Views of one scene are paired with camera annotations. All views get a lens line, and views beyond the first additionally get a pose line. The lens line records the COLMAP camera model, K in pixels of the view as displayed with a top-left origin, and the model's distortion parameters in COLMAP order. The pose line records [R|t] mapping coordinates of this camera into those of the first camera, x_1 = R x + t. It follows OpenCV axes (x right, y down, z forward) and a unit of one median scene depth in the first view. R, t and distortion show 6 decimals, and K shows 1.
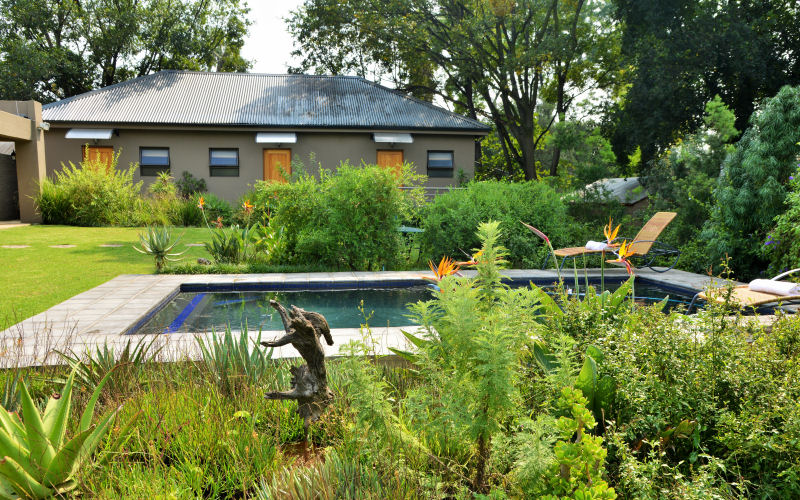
lens RADIAL K [[667.4, 0, 400.9], [0, 667.4, 269.7], [0, 0, 1]] dist [-0.060242, 0.154509]
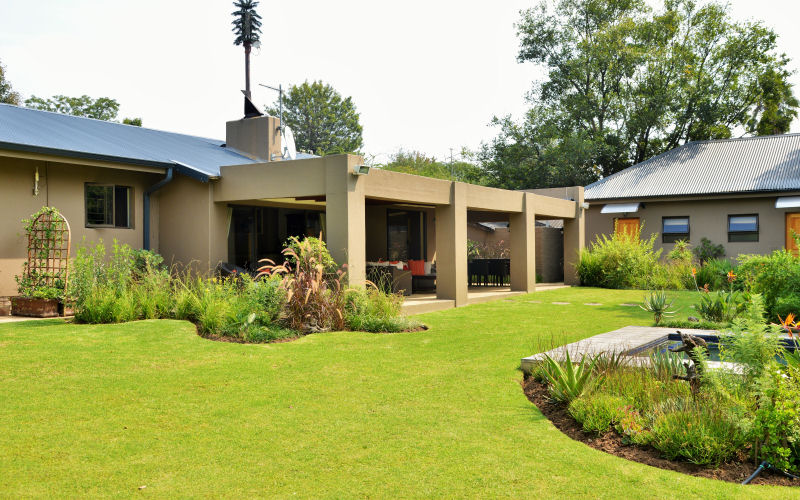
lens RADIAL K [[811.4, 0, 400.0], [0, 811.4, 250.0], [0, 0, 1]] dist [-0.016212, -0.010394]
pose [[0.755109, -0.011336, -0.655501, 0.165633], [-0.061984, 0.994137, -0.088595, 0.015800], [0.652663, 0.107529, 0.749979, -0.299104]]
